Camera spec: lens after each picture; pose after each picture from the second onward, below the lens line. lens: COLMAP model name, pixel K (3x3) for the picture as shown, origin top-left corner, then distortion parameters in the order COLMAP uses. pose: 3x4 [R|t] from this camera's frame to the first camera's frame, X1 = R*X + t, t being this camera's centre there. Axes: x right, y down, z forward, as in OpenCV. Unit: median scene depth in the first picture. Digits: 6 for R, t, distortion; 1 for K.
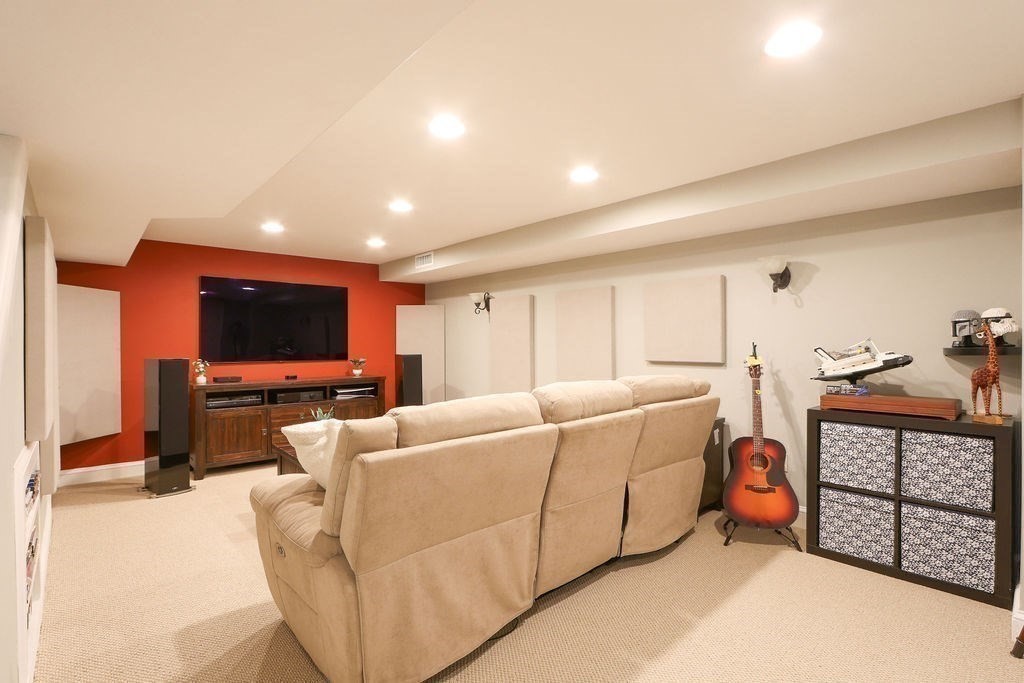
lens RADIAL K [[480.4, 0, 512.0], [0, 480.4, 341.5], [0, 0, 1]] dist [-0.015376, 0.000298]
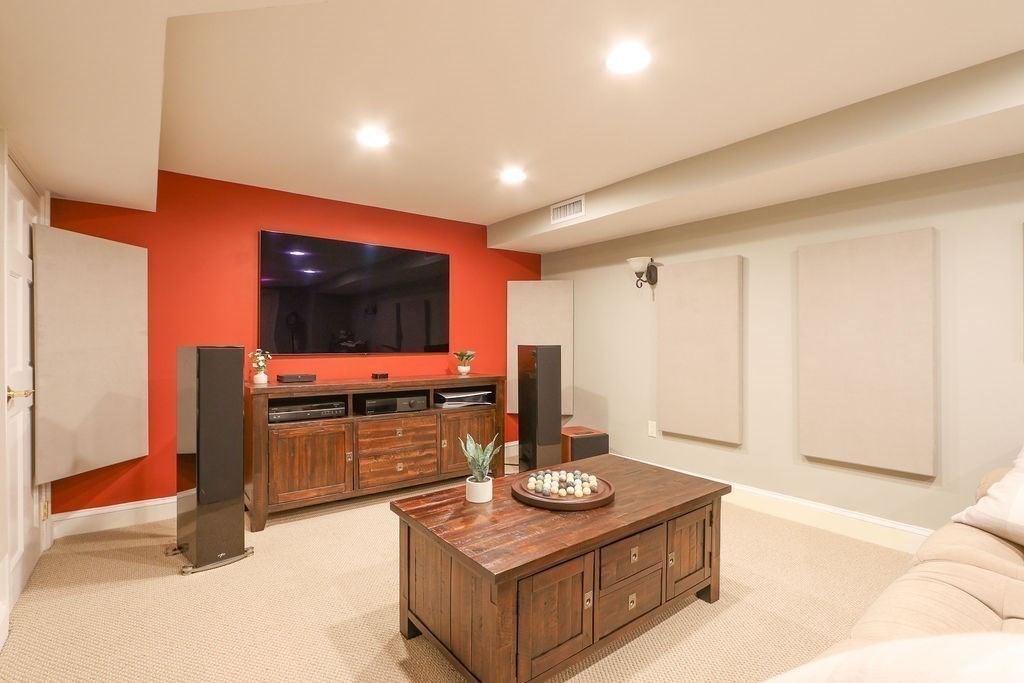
lens RADIAL K [[480.4, 0, 512.0], [0, 480.4, 341.5], [0, 0, 1]] dist [-0.015376, 0.000298]
pose [[0.996612, 0.006617, -0.081975, -0.231025], [-0.006191, 0.999966, 0.005447, 0.020179], [0.082008, -0.004921, 0.996619, 0.338686]]
